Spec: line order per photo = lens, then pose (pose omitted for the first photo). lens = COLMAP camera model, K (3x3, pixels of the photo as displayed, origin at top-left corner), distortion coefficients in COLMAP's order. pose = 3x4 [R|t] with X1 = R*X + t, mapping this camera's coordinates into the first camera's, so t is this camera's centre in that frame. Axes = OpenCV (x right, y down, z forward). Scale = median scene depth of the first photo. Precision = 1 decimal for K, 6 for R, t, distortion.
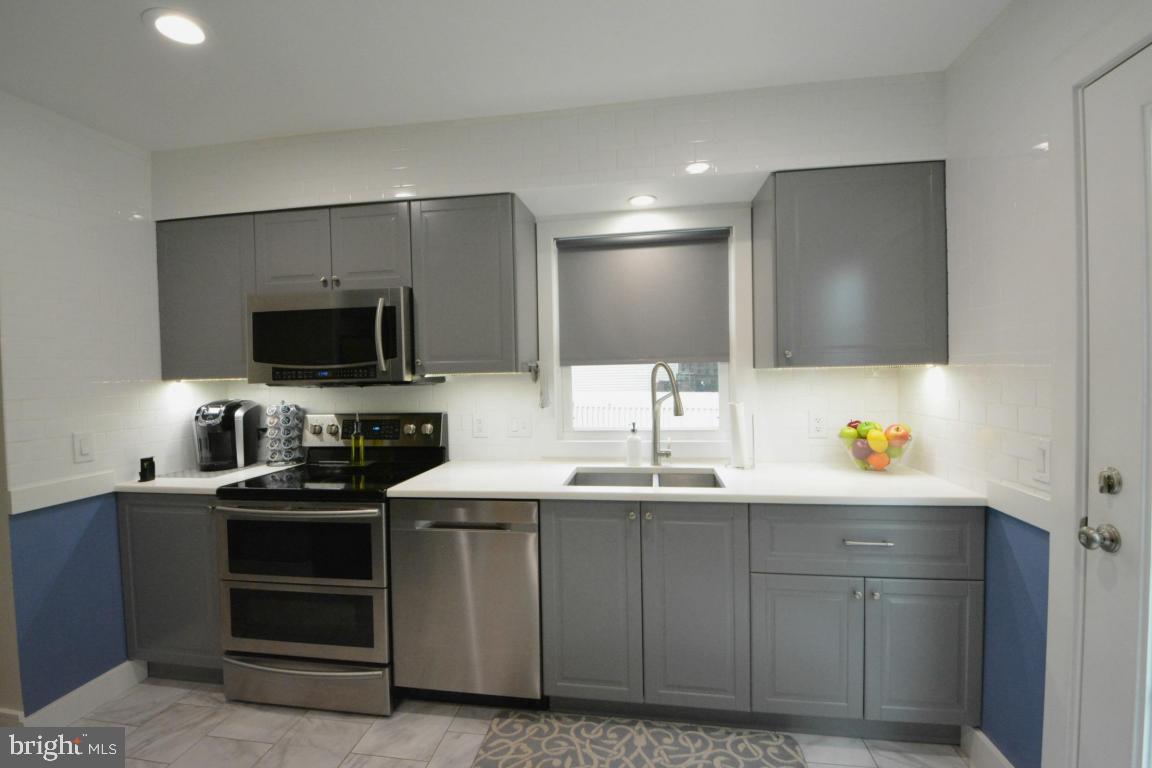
lens RADIAL K [[526.4, 0, 567.0], [0, 526.4, 380.4], [0, 0, 1]] dist [0.000434, -0.016207]
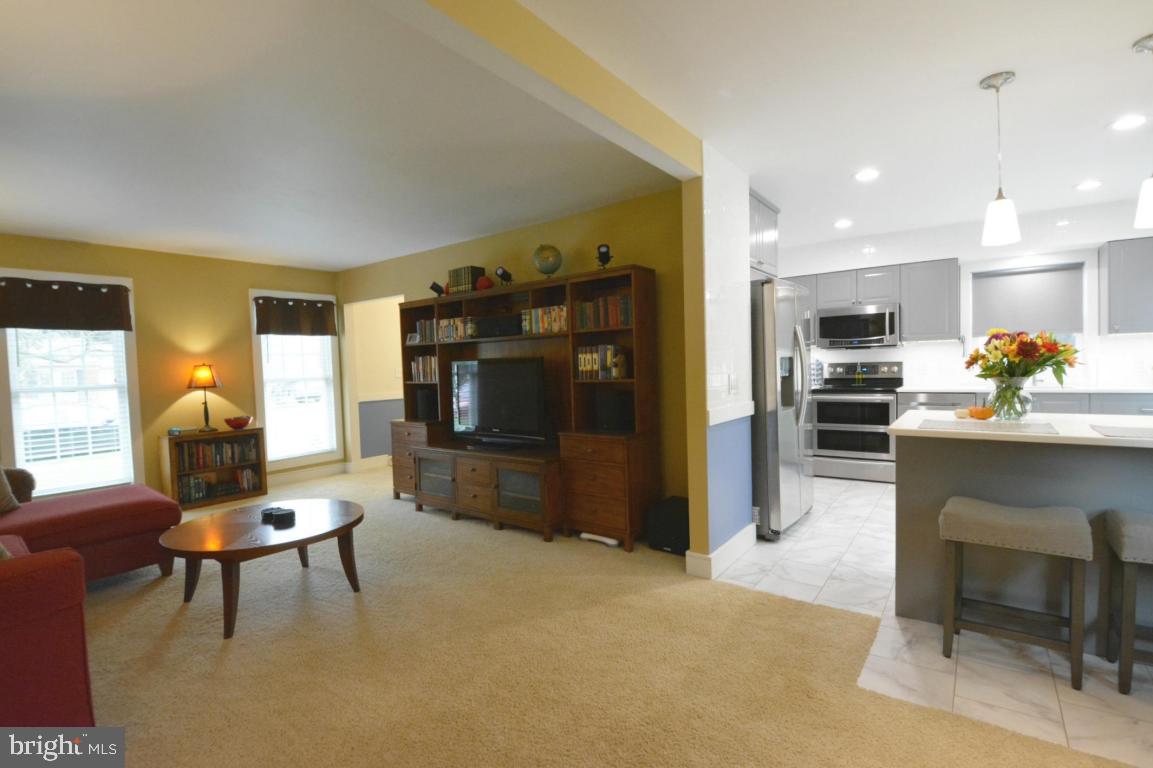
lens RADIAL K [[526.9, 0, 579.0], [0, 526.9, 382.7], [0, 0, 1]] dist [0.000434, -0.016207]
pose [[0.882582, 0.013943, -0.469951, -0.476788], [-0.002173, 0.999670, 0.025578, 0.117361], [0.470153, -0.021553, 0.882322, -1.745362]]
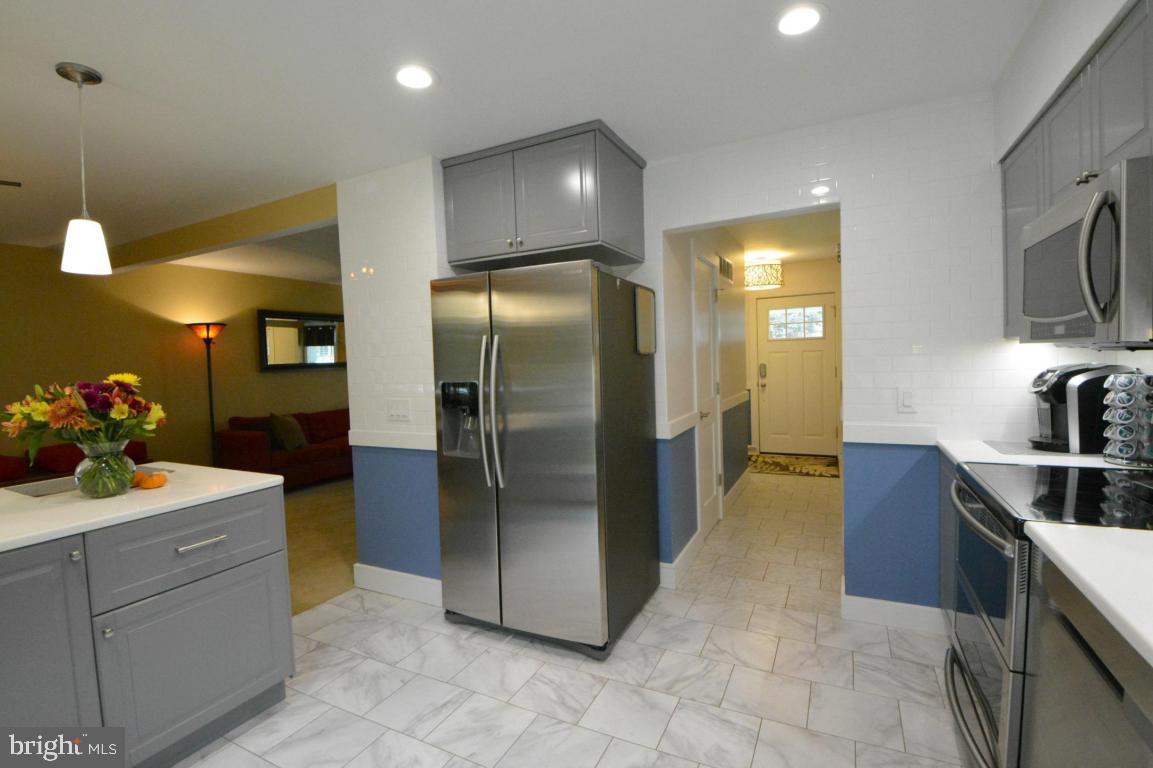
lens RADIAL K [[526.9, 0, 575.3], [0, 526.9, 378.7], [0, 0, 1]] dist [0.000434, -0.016207]
pose [[-0.308033, 0.066852, -0.949024, 0.363492], [0.014848, 0.997744, 0.065465, -0.003051], [0.951260, 0.006074, -0.308331, 0.647432]]
